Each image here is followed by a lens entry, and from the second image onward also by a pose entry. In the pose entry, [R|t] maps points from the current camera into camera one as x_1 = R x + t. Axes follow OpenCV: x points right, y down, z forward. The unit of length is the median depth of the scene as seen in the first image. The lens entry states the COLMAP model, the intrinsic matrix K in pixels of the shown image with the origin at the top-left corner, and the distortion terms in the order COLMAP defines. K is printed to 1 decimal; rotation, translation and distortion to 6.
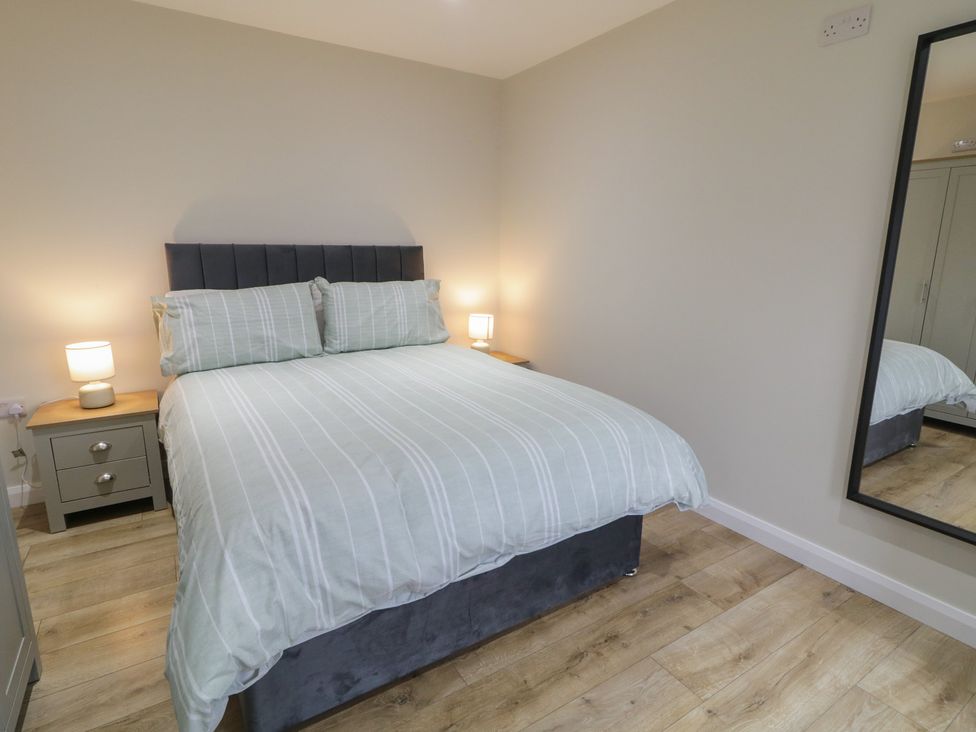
lens RADIAL K [[517.5, 0, 494.5], [0, 517.5, 358.2], [0, 0, 1]] dist [0.002994, -0.001571]
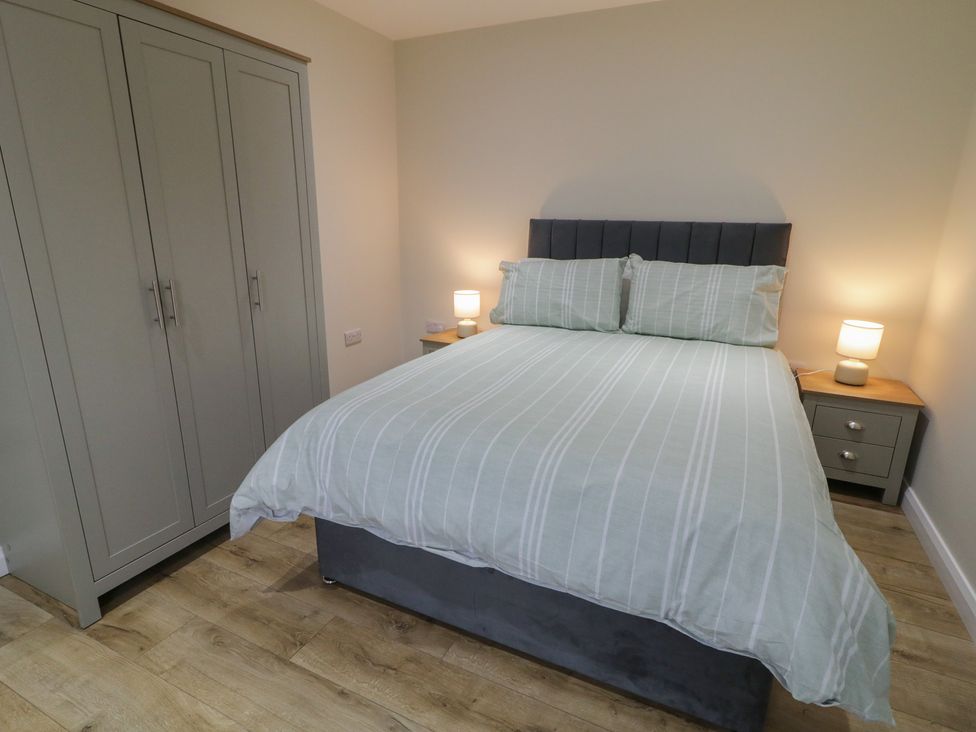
lens RADIAL K [[517.5, 0, 494.5], [0, 517.5, 358.2], [0, 0, 1]] dist [0.002994, -0.001571]
pose [[0.540004, 0.218903, -0.812697, 0.419010], [-0.188069, 0.972554, 0.136998, -0.057394], [0.820382, 0.078864, 0.566352, 0.282396]]
